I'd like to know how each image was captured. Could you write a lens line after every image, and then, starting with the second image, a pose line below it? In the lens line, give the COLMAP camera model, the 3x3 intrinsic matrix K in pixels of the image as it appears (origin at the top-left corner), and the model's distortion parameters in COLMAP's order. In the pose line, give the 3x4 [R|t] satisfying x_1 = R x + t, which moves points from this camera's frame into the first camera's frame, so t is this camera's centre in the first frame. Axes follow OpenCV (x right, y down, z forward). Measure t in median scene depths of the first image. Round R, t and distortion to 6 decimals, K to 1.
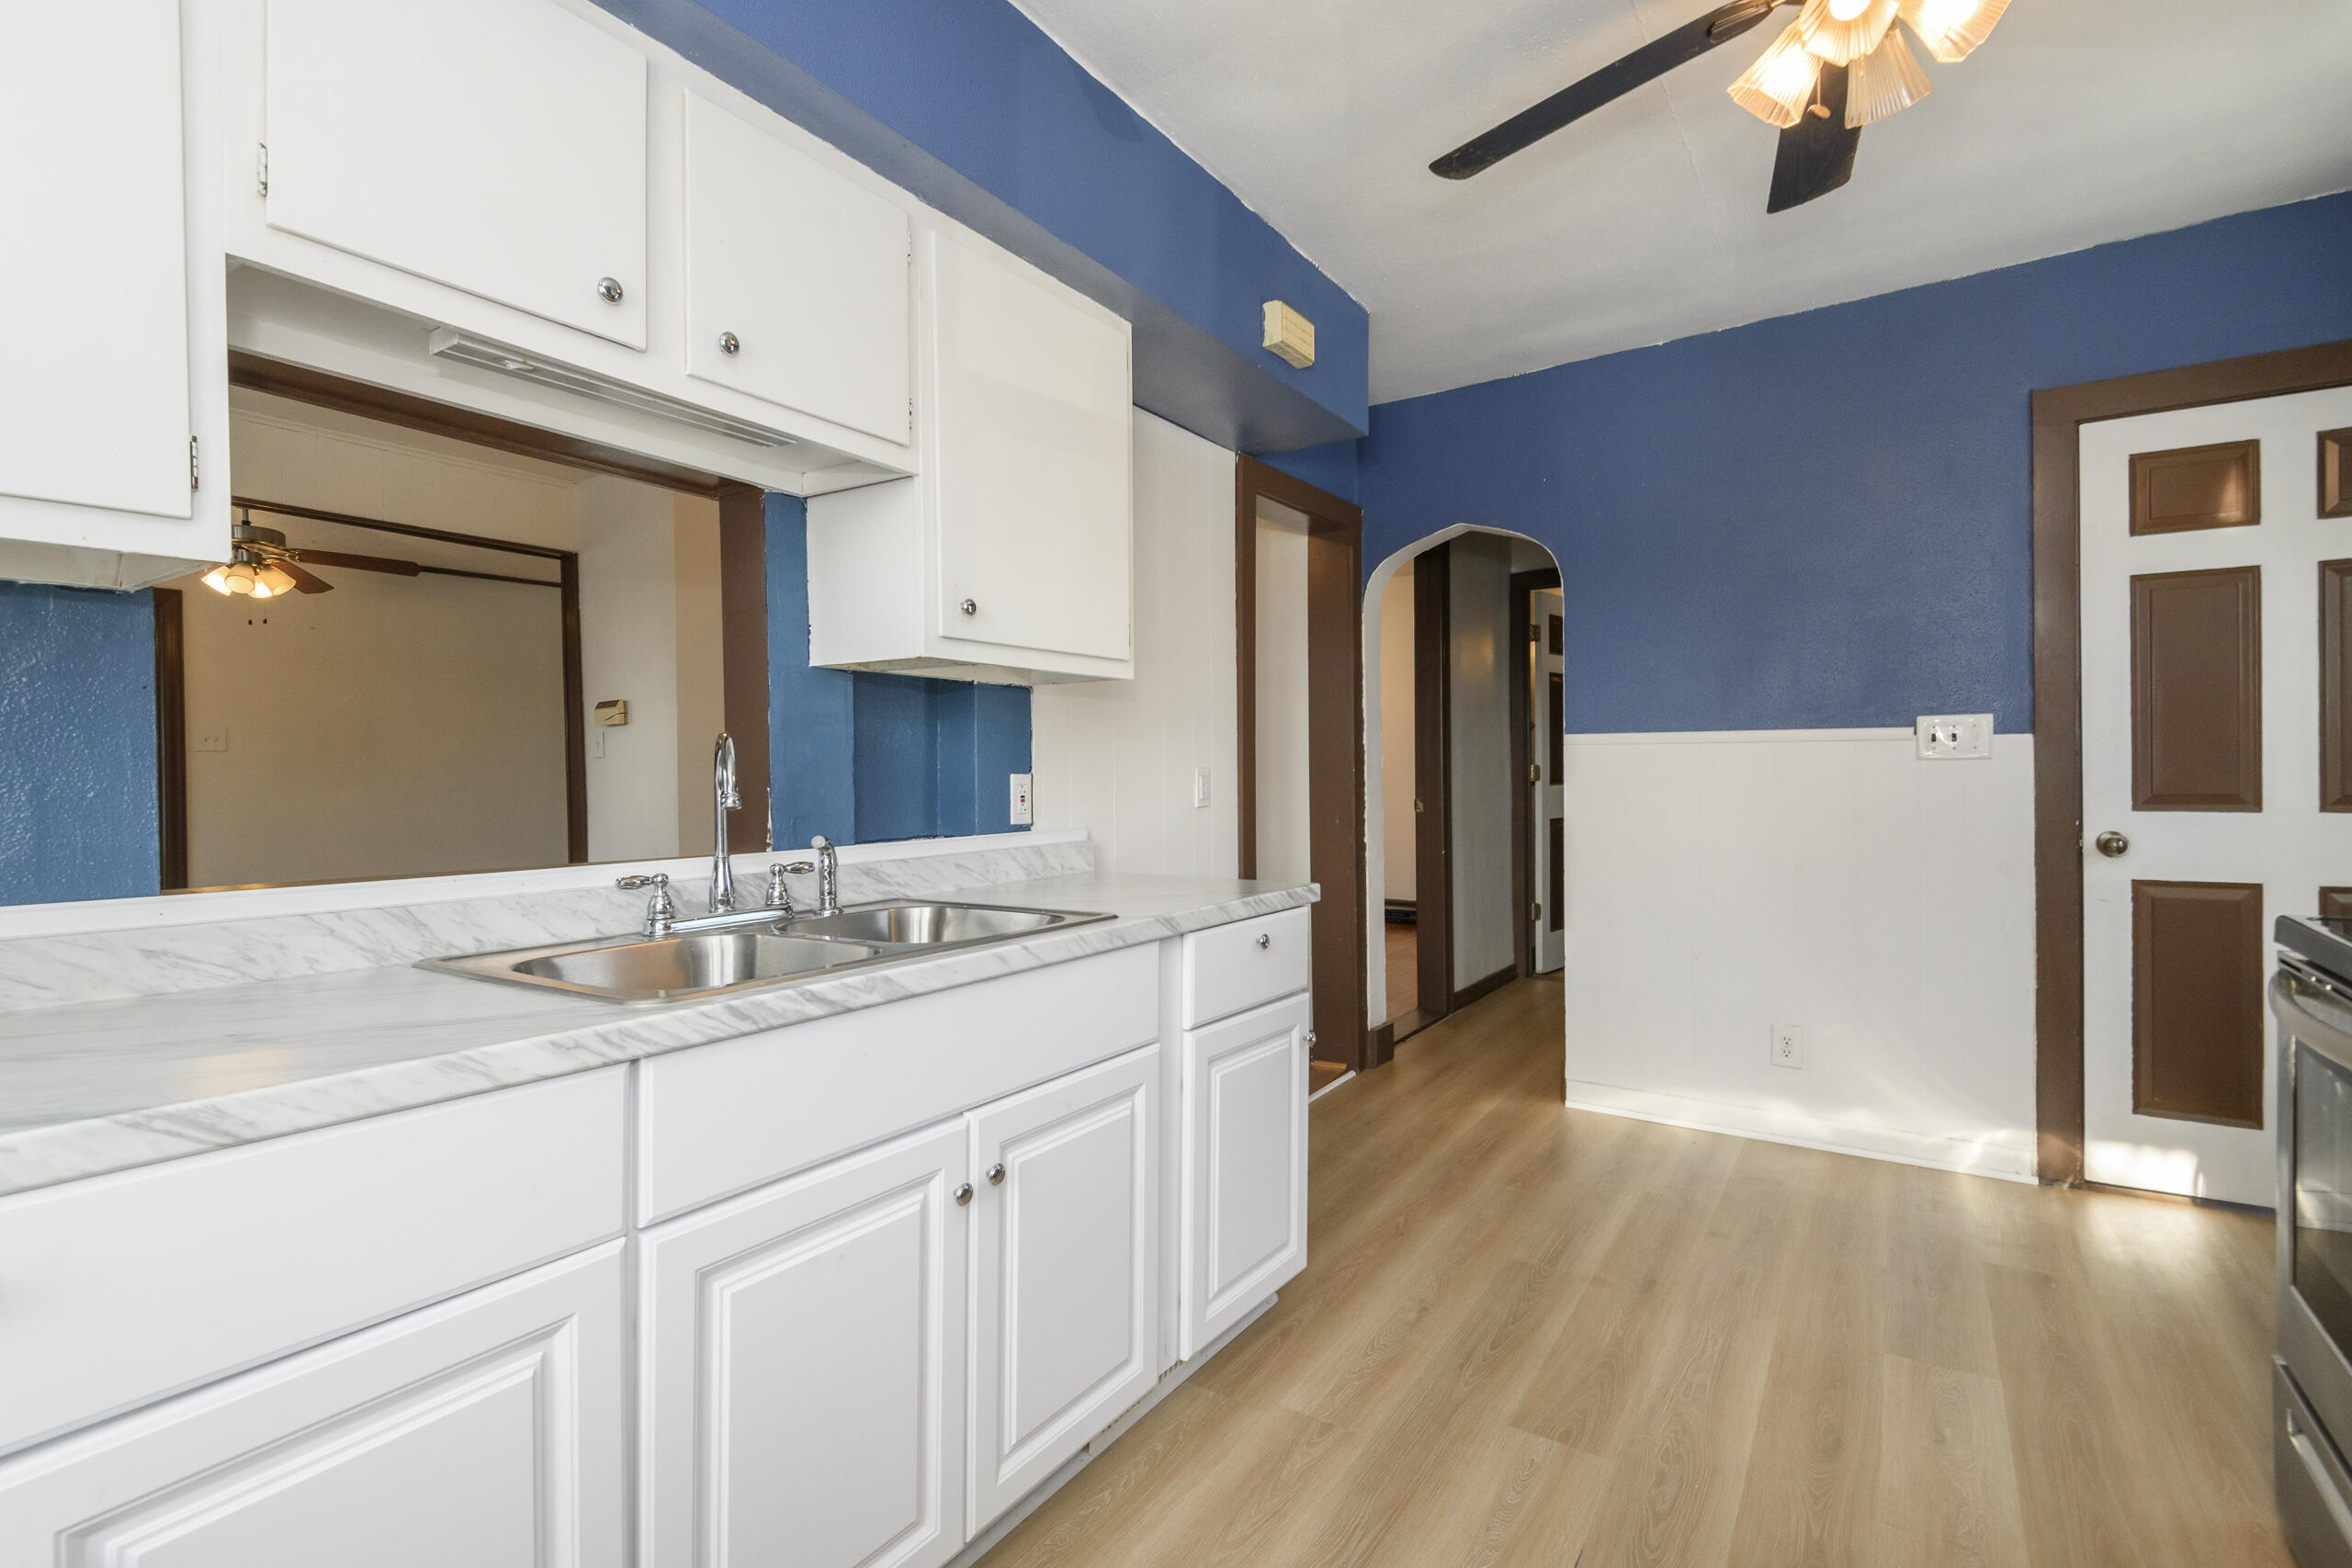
lens RADIAL K [[1107.0, 0, 1186.7], [0, 1107.0, 764.6], [0, 0, 1]] dist [0.021252, -0.007450]
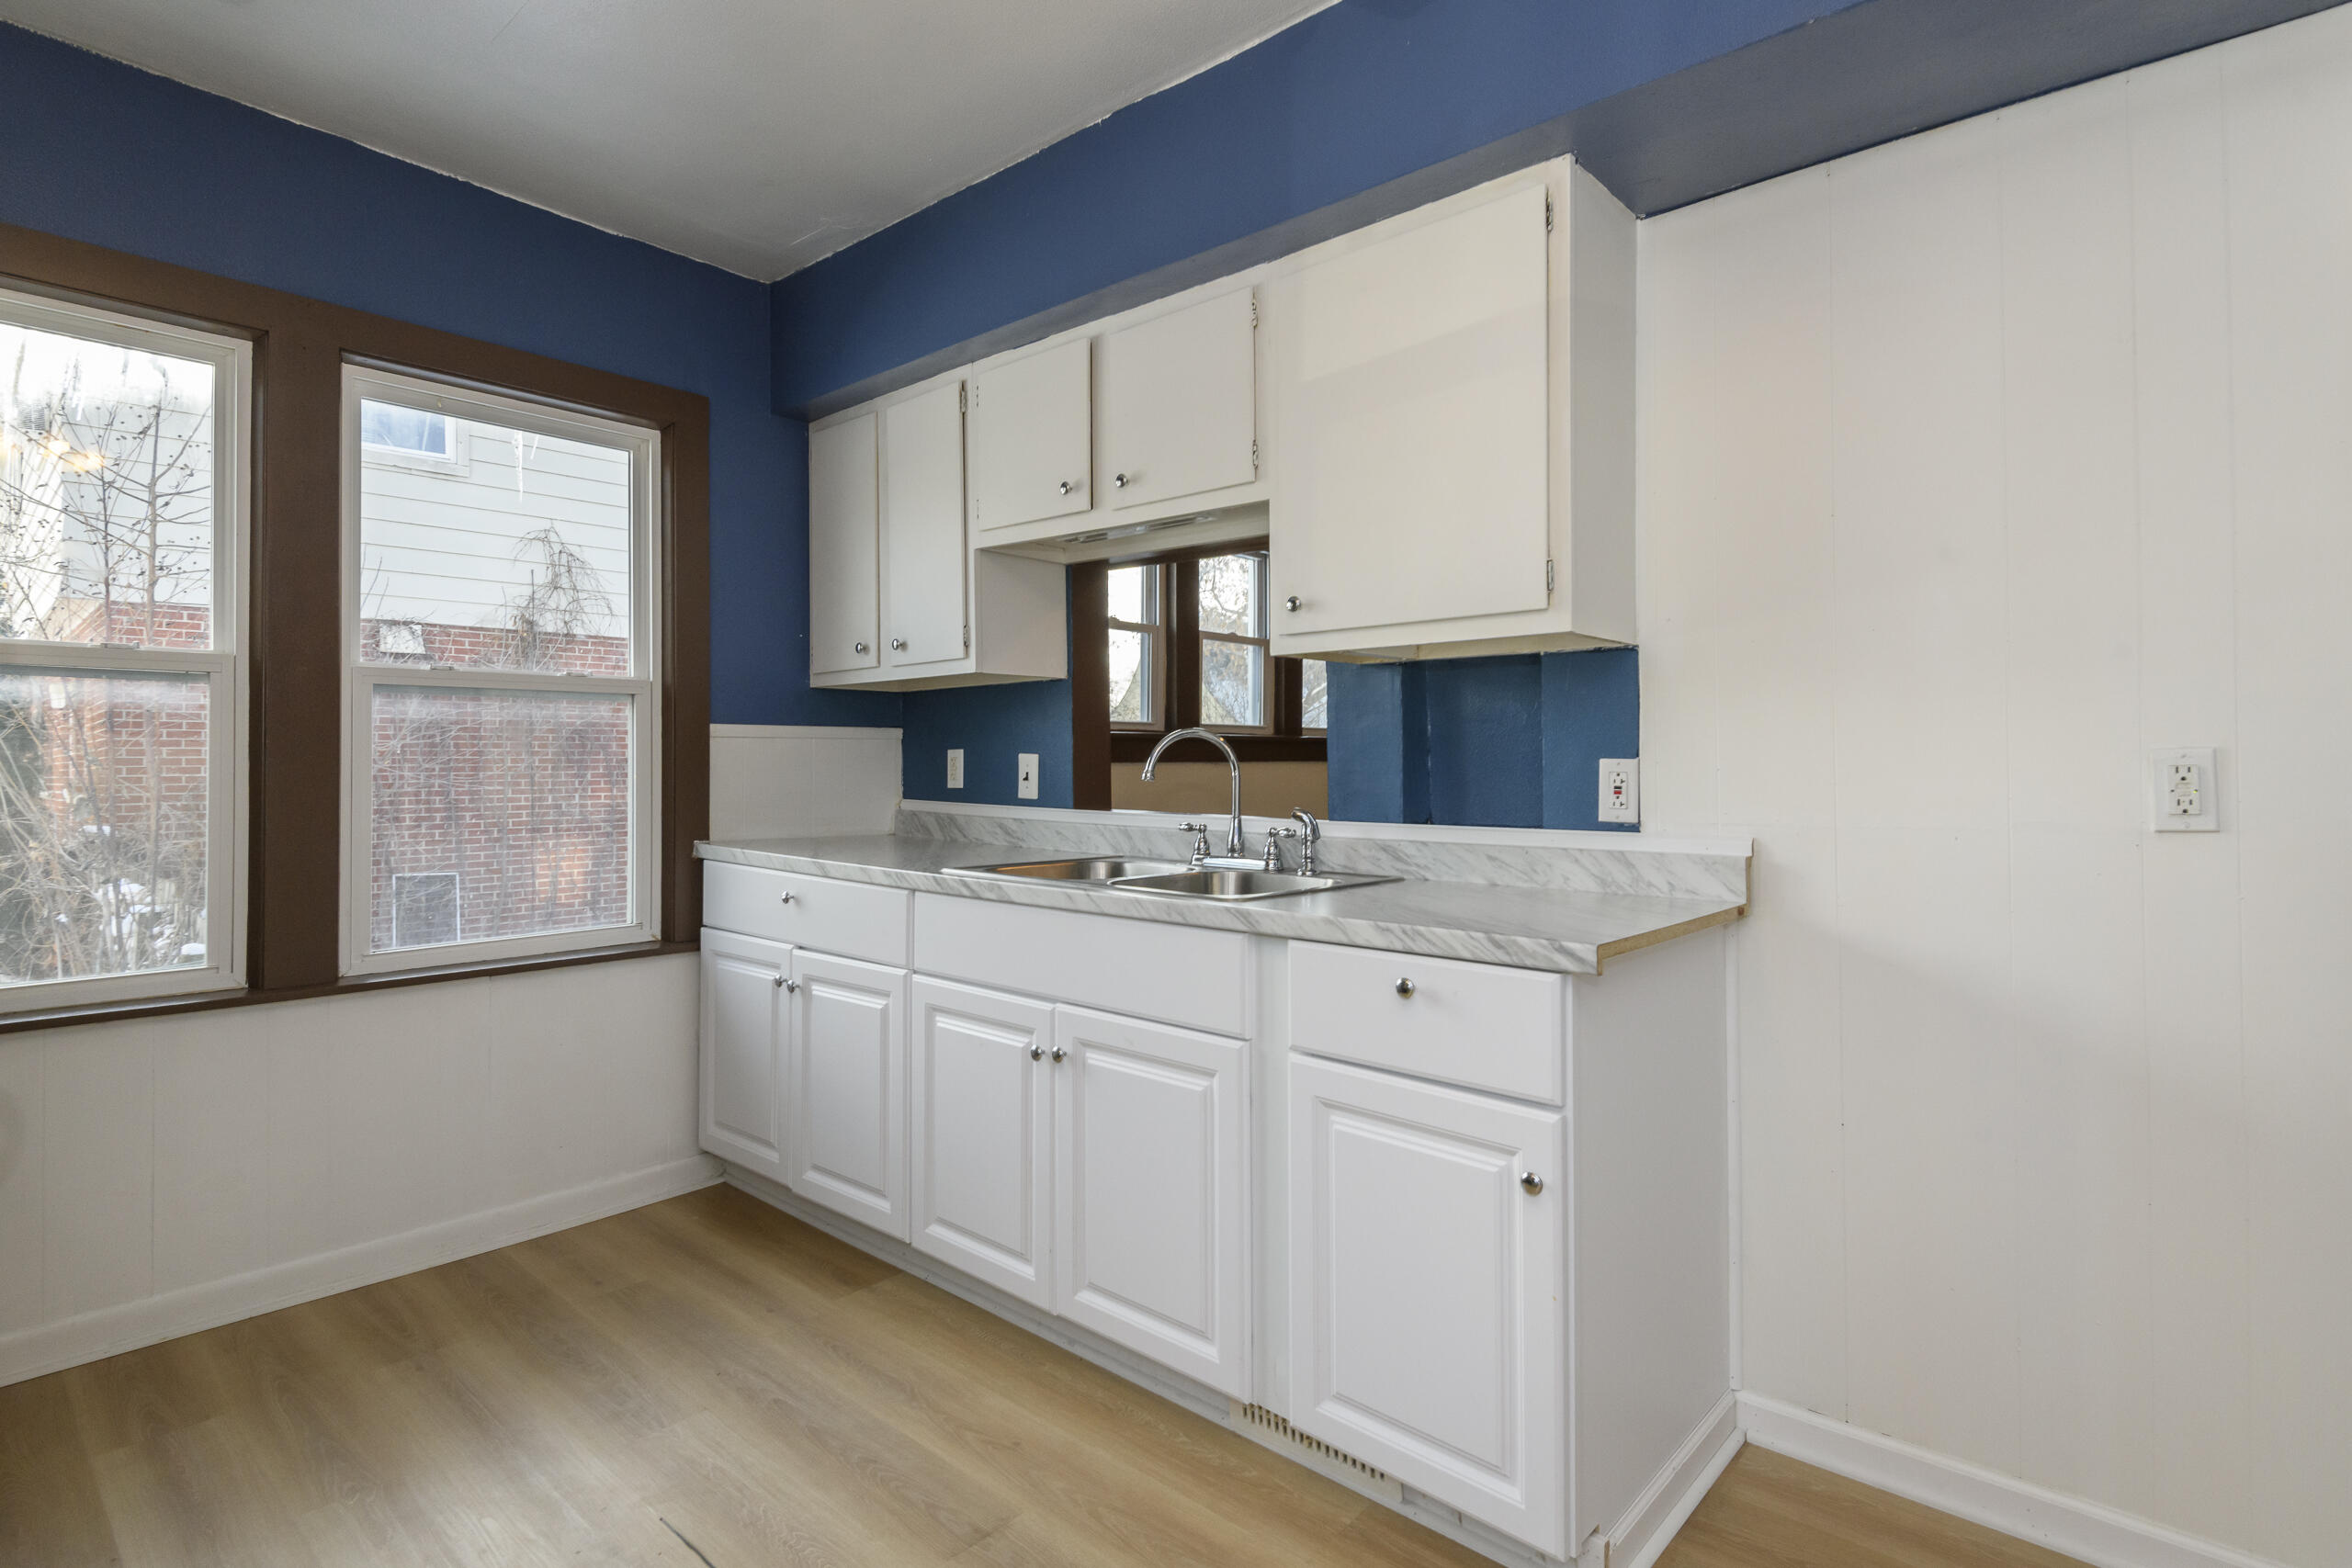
lens RADIAL K [[1107.0, 0, 1188.4], [0, 1107.0, 769.6], [0, 0, 1]] dist [0.021252, -0.007450]
pose [[-0.138625, 0.008934, -0.990305, 0.617161], [0.003424, 0.999958, 0.008542, 0.007631], [0.990339, -0.002207, -0.138650, 0.734288]]
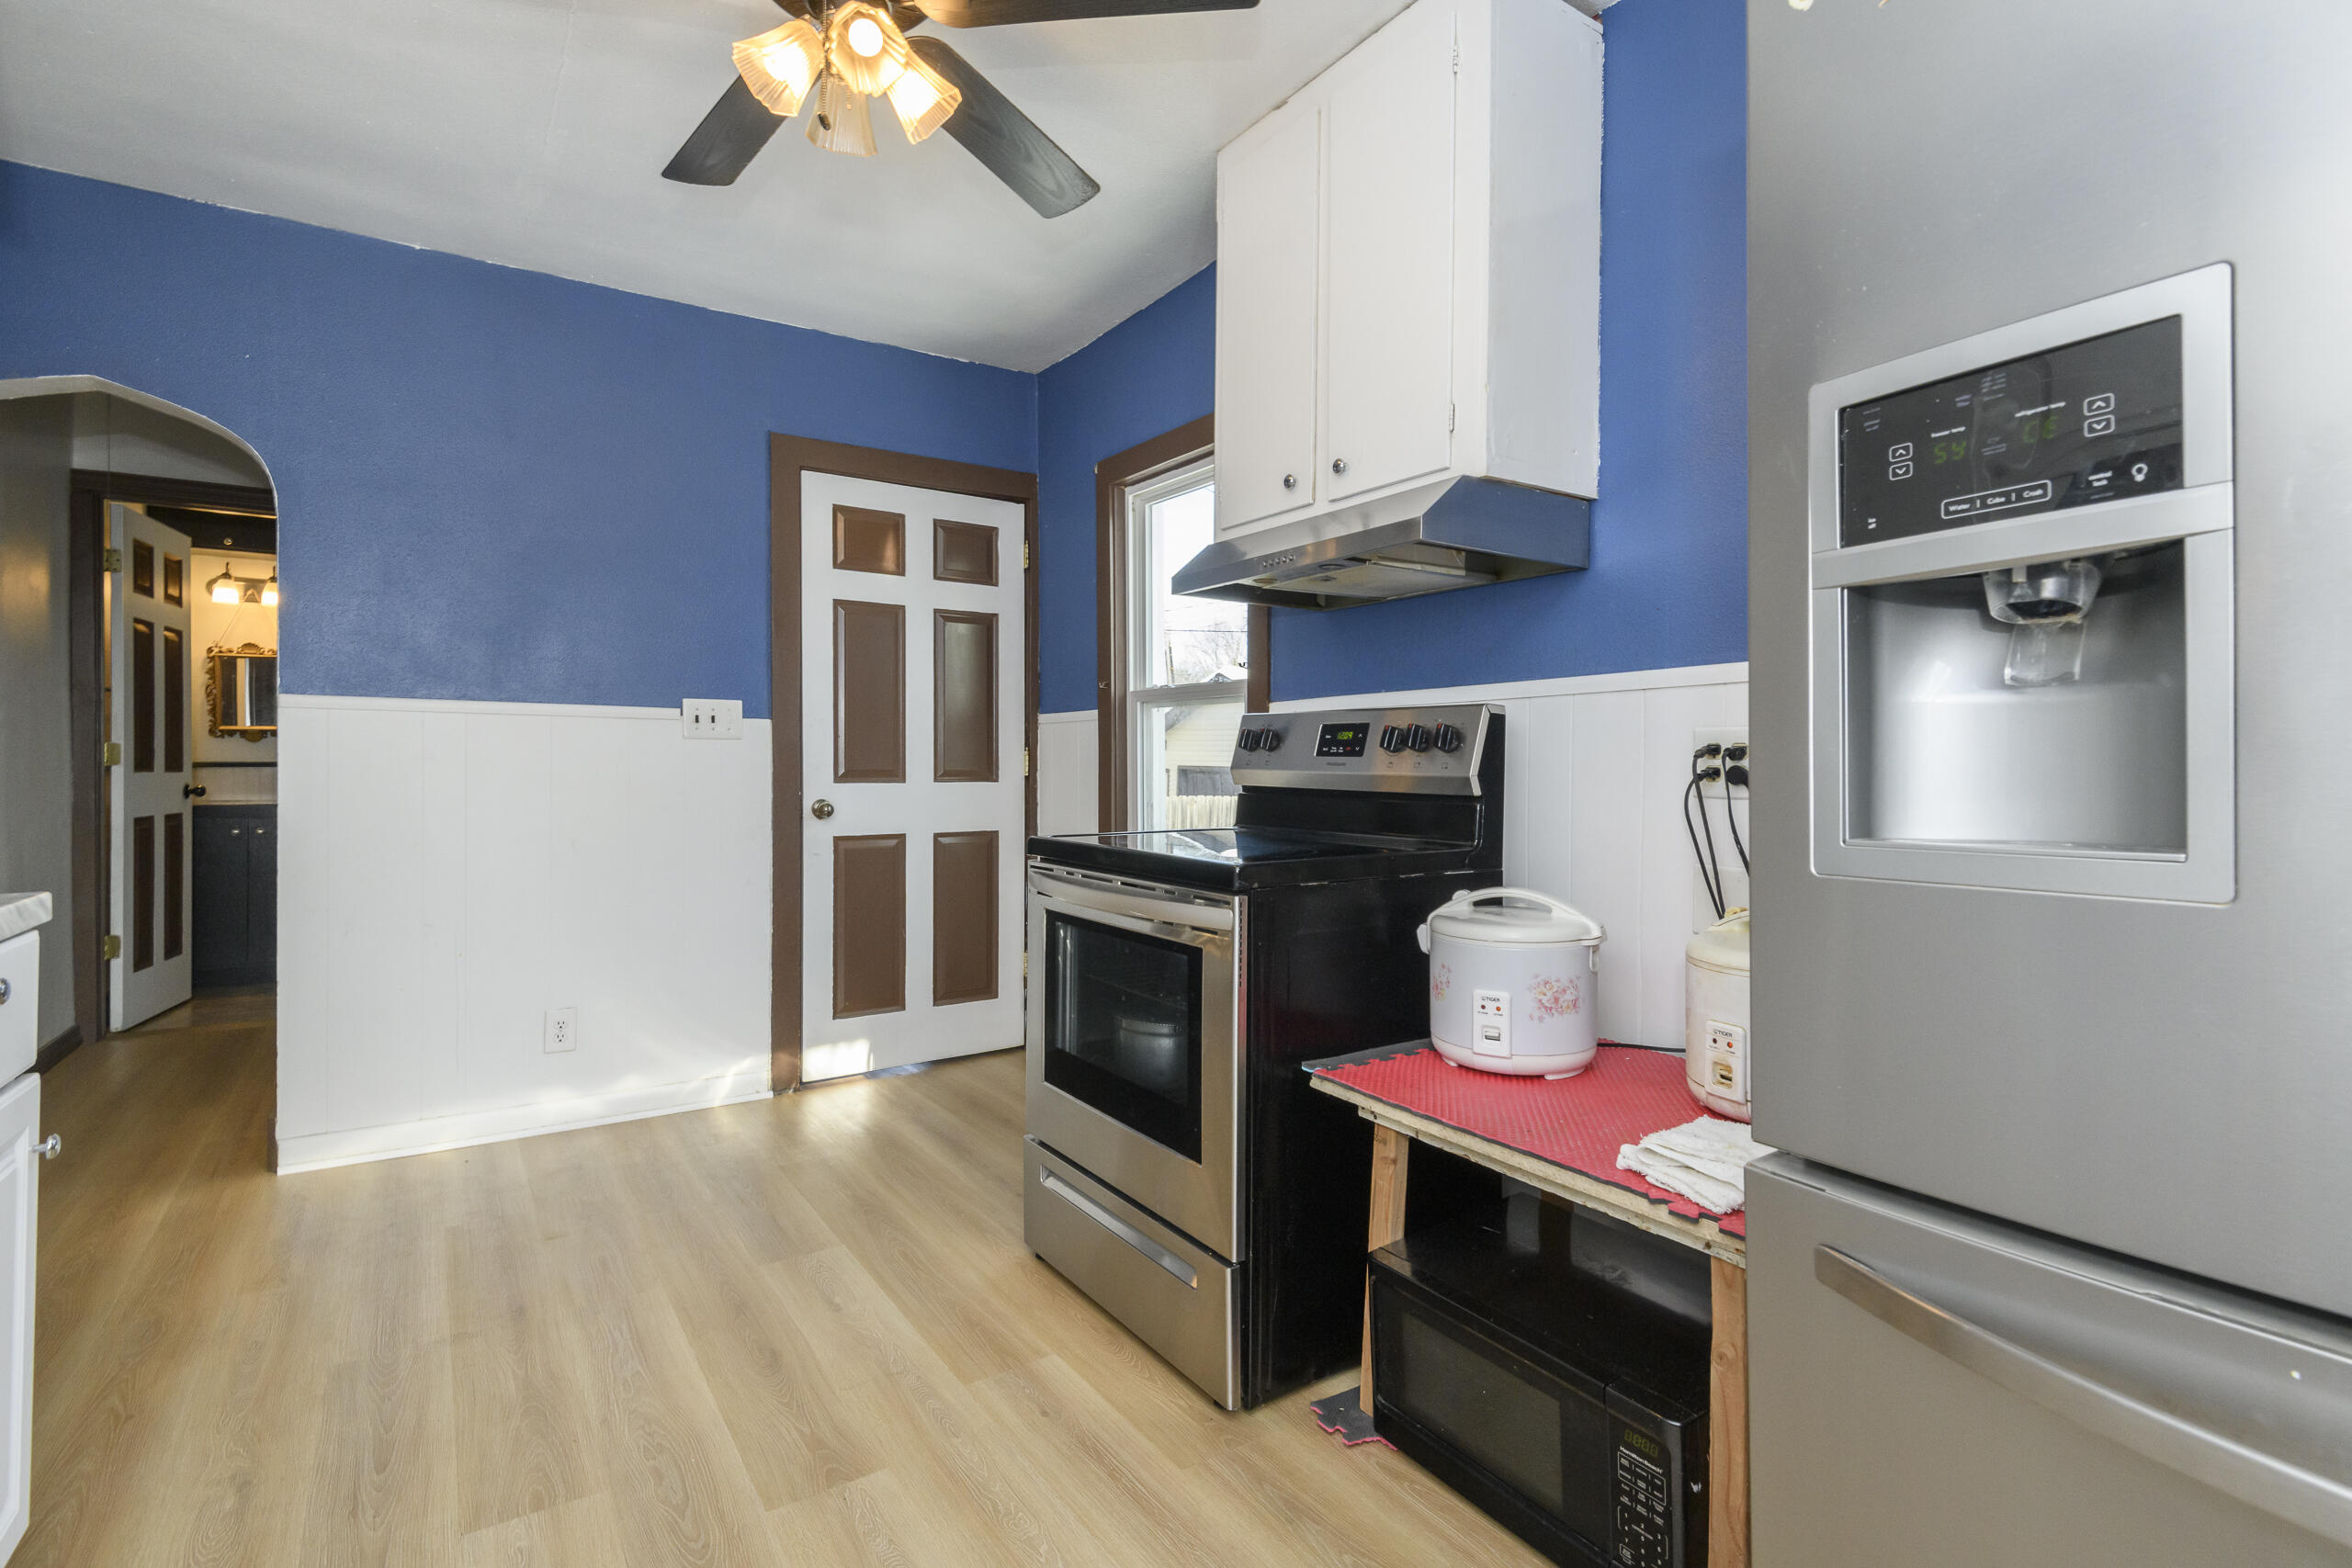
lens RADIAL K [[1107.0, 0, 1179.3], [0, 1107.0, 767.9], [0, 0, 1]] dist [0.021252, -0.007450]
pose [[0.382468, 0.010968, 0.923904, -0.181568], [-0.007762, 0.999932, -0.008657, 0.033203], [-0.923936, -0.003860, 0.382527, 0.156233]]
